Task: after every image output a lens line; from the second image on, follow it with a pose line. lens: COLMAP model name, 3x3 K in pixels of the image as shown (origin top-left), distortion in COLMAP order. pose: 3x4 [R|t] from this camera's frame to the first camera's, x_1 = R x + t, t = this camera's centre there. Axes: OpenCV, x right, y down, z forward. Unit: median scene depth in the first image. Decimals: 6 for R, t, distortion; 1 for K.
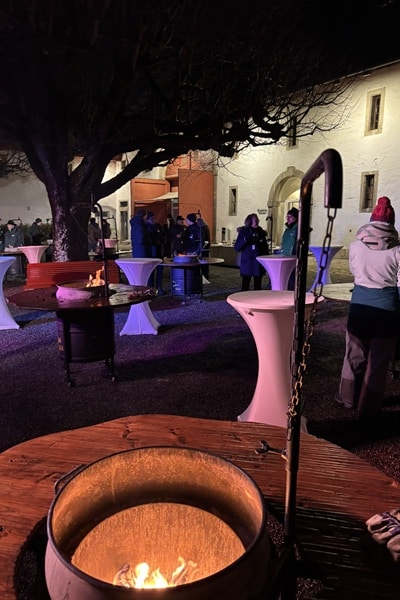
lens RADIAL K [[477.0, 0, 196.3], [0, 477.0, 290.1], [0, 0, 1]] dist [0.044618, -0.003347]
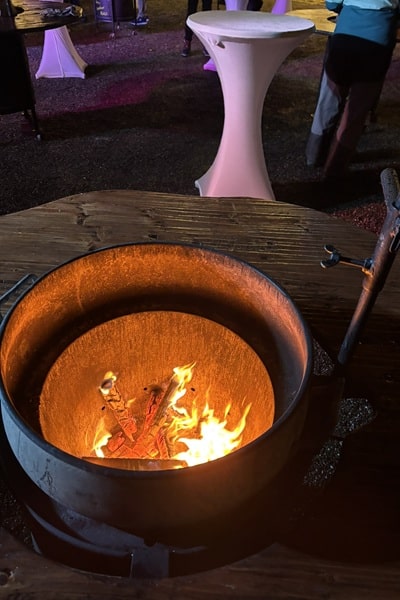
lens RADIAL K [[452.8, 0, 200.0], [0, 452.8, 300.0], [0, 0, 1]] dist [0.040864, -0.004075]
pose [[0.986442, -0.062027, 0.151939, -0.050258], [-0.023655, 0.862414, 0.505650, 0.032663], [-0.162399, -0.502389, 0.849254, 0.200118]]
